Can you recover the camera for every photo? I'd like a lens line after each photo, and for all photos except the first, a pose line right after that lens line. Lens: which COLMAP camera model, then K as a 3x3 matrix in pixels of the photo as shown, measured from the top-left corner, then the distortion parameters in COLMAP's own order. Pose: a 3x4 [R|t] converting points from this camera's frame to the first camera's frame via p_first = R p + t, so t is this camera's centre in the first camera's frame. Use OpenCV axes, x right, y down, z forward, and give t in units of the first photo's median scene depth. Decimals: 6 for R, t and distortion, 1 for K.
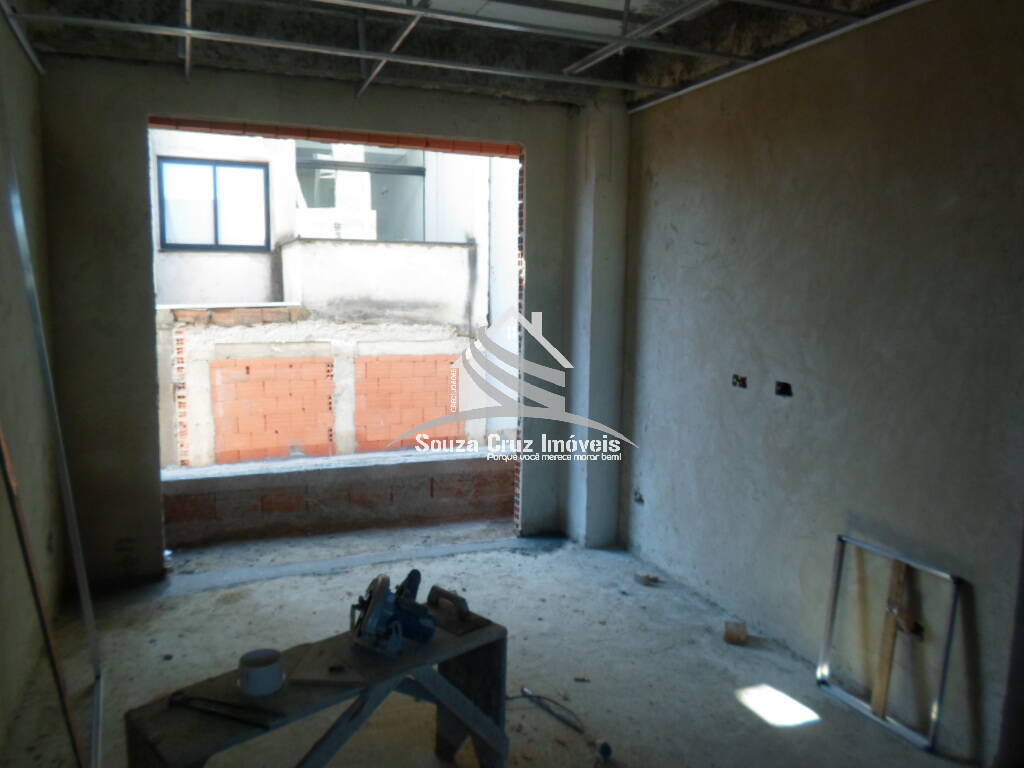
lens RADIAL K [[790.6, 0, 506.6], [0, 790.6, 384.5], [0, 0, 1]] dist [0.006811, -0.018605]
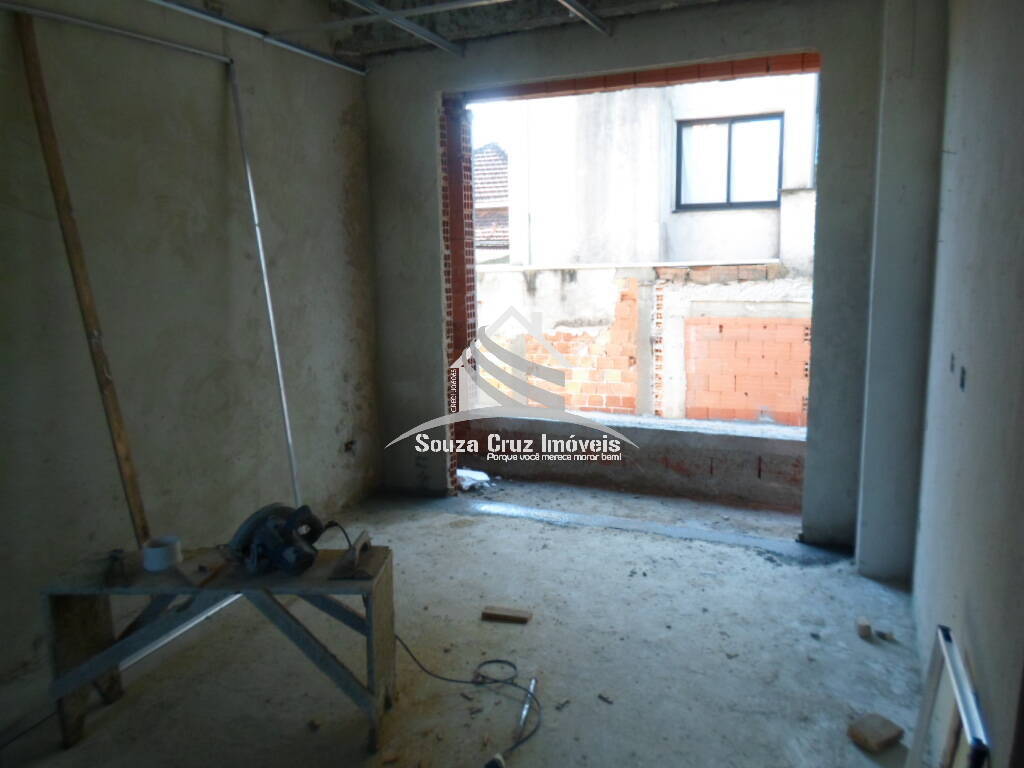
lens RADIAL K [[790.6, 0, 508.2], [0, 790.6, 383.0], [0, 0, 1]] dist [0.006811, -0.018605]
pose [[0.697367, 0.099166, -0.709820, 0.326515], [-0.066874, 0.995064, 0.073316, -0.008655], [0.713587, -0.003659, 0.700557, 0.188687]]
